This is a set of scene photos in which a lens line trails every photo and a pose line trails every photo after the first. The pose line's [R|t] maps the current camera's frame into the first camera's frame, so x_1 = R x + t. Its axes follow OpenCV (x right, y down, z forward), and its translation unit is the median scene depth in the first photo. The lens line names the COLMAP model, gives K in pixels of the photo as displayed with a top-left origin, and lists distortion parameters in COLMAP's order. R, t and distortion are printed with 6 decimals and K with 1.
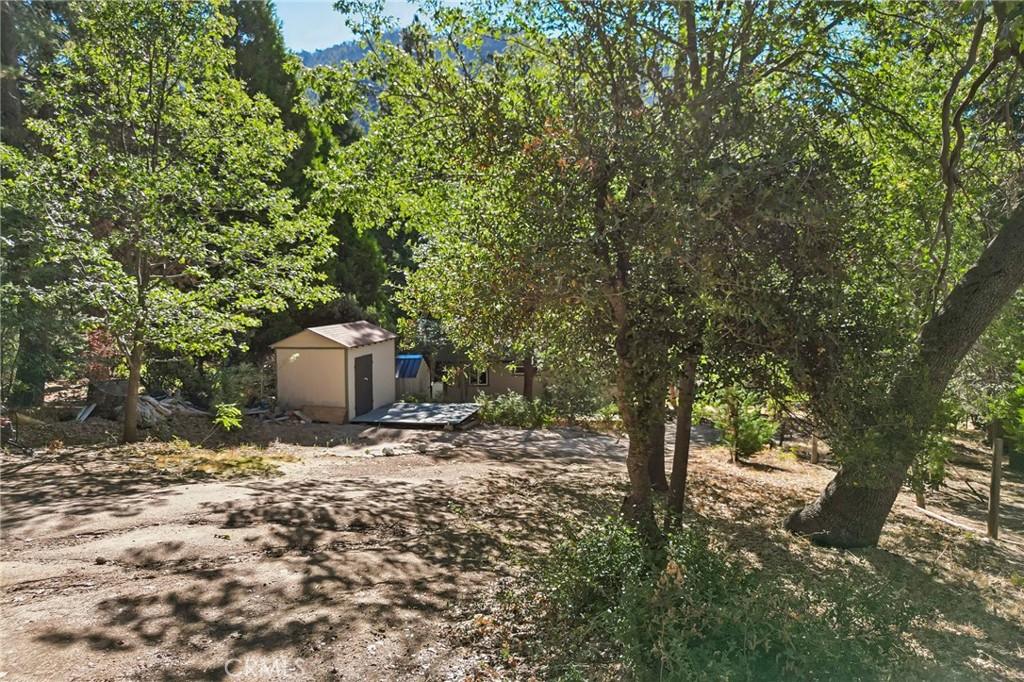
lens RADIAL K [[728.5, 0, 511.8], [0, 728.5, 342.1], [0, 0, 1]] dist [0.057781, -0.005807]
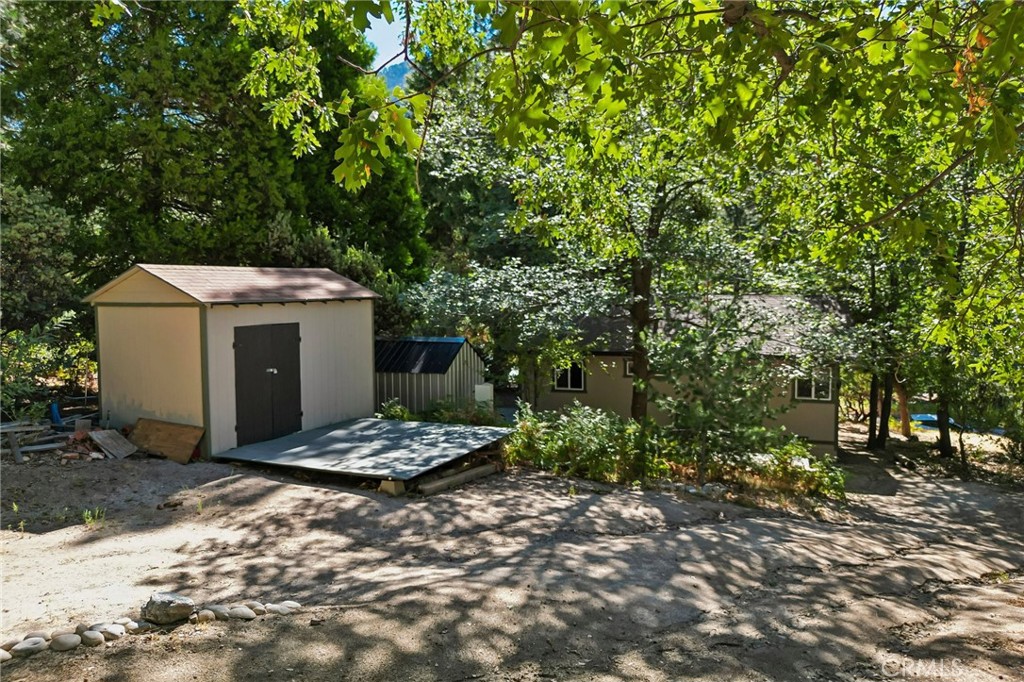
lens RADIAL K [[728.5, 0, 512.7], [0, 728.5, 340.9], [0, 0, 1]] dist [0.057781, -0.005807]
pose [[0.966969, 0.022286, -0.253919, 0.092201], [-0.022753, 0.999741, 0.001097, 0.026041], [0.253878, 0.004716, 0.967225, 0.565228]]
